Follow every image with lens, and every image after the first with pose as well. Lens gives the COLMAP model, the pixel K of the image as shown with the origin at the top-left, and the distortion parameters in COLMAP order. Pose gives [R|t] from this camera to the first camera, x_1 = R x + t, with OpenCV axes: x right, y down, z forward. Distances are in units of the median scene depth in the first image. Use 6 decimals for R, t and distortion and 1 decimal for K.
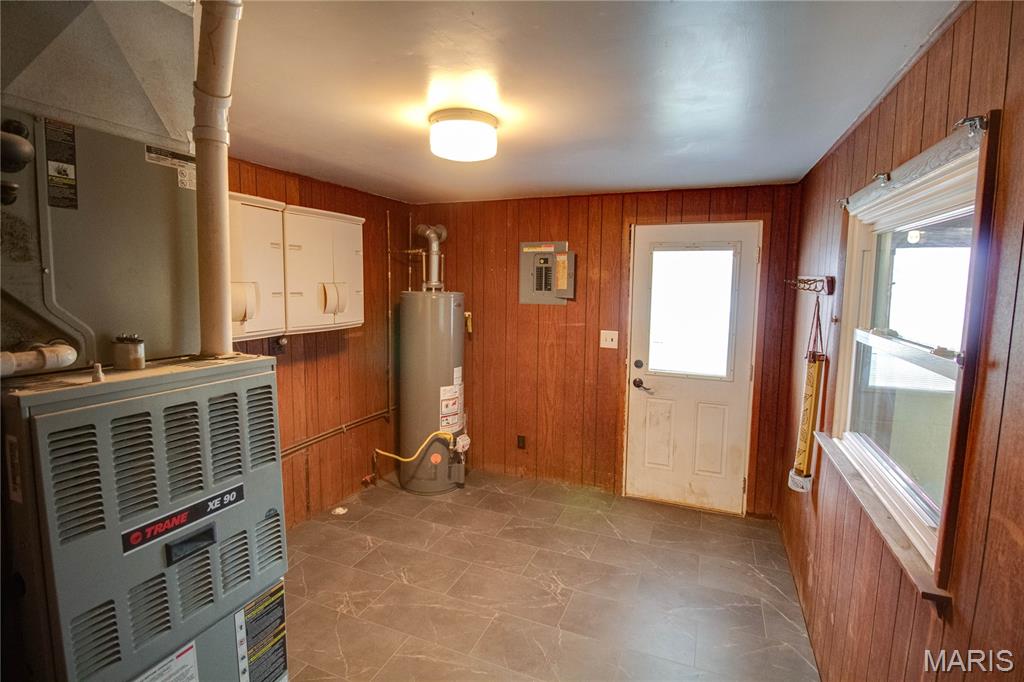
lens RADIAL K [[485.0, 0, 513.3], [0, 485.0, 330.6], [0, 0, 1]] dist [-0.012598, -0.001638]
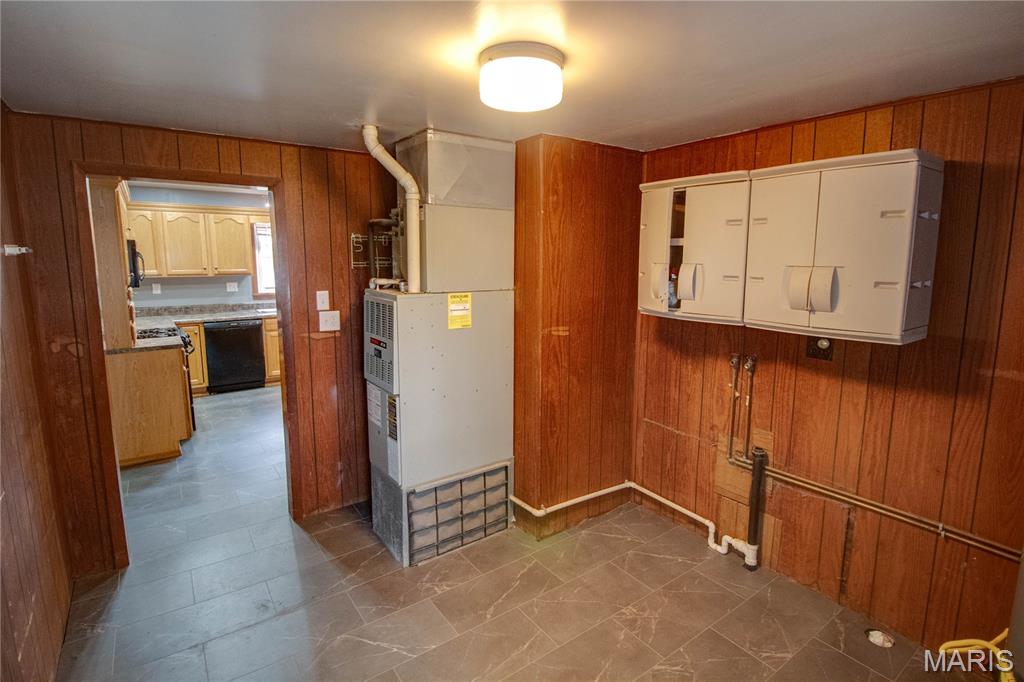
lens RADIAL K [[485.0, 0, 516.0], [0, 485.0, 328.2], [0, 0, 1]] dist [-0.012598, -0.001638]
pose [[-0.519120, 0.106234, -0.848073, 0.414914], [-0.097882, 0.978328, 0.182466, -0.093641], [0.849078, 0.177733, -0.497471, 0.975000]]
